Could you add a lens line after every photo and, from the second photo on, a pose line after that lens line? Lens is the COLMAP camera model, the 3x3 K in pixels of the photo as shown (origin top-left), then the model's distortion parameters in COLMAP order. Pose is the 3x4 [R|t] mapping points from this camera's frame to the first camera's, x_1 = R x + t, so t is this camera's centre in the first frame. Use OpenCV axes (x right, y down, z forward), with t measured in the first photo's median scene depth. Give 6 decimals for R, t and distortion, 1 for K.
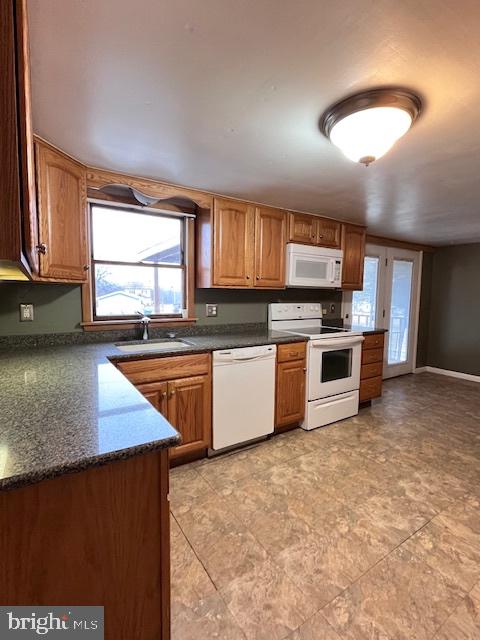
lens RADIAL K [[305.3, 0, 244.8], [0, 305.3, 317.2], [0, 0, 1]] dist [-0.001108, 0.000980]
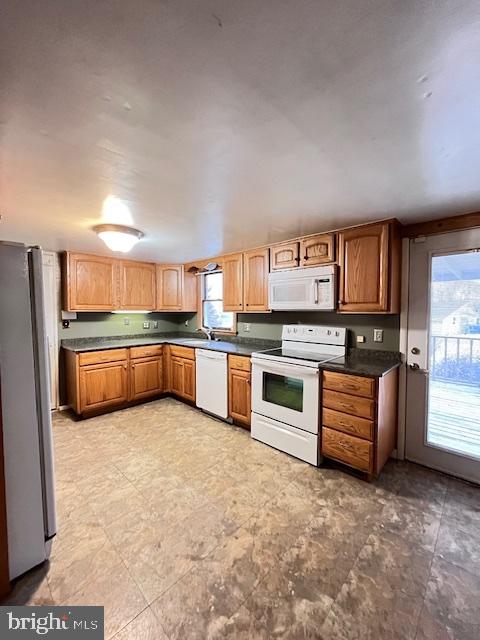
lens RADIAL K [[257.8, 0, 241.0], [0, 257.8, 319.0], [0, 0, 1]] dist [-0.001633, 0.000040]
pose [[0.225432, 0.017864, -0.974095, 1.271496], [-0.073117, 0.997322, 0.001368, -0.072916], [0.971511, 0.070915, 0.226135, 0.810192]]
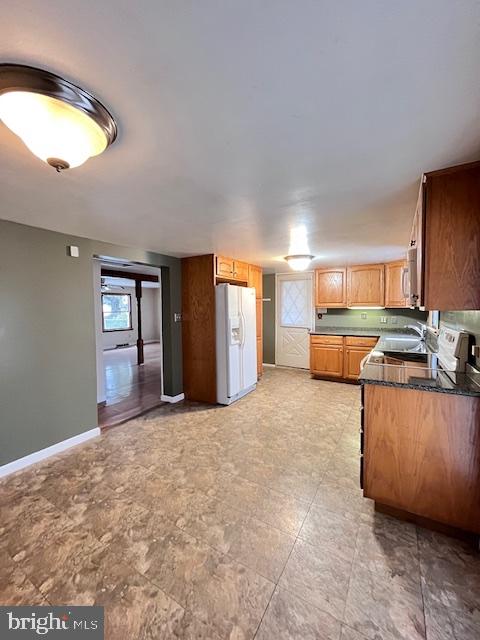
lens RADIAL K [[257.8, 0, 241.9], [0, 257.8, 322.1], [0, 0, 1]] dist [-0.001633, 0.000040]
pose [[-0.899231, 0.017474, -0.437124, 1.192172], [-0.038183, 0.992254, 0.118214, -0.149903], [0.435804, 0.122993, -0.891598, 1.805288]]
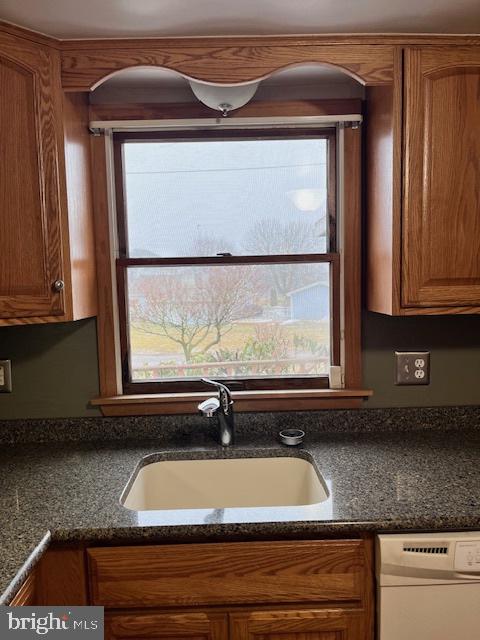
lens RADIAL K [[485.7, 0, 240.0], [0, 485.7, 322.6], [0, 0, 1]] dist [0.011352, -0.002827]
pose [[0.843324, 0.006126, -0.537371, 0.036867], [-0.003284, 0.999975, 0.006246, -0.093835], [0.537396, -0.003503, 0.843323, 0.460423]]
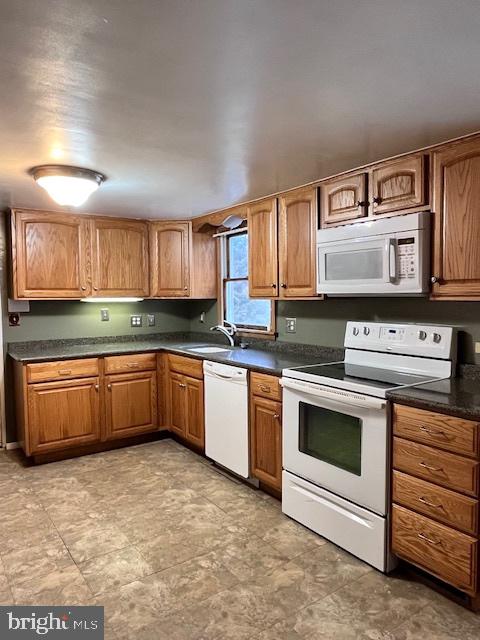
lens RADIAL K [[448.1, 0, 242.0], [0, 448.1, 317.0], [0, 0, 1]] dist [0.002057, -0.002404]
pose [[0.028728, 0.032964, -0.999044, 1.317865], [-0.067933, 0.997210, 0.030950, -0.087056], [0.997276, 0.066979, 0.030887, 0.965407]]
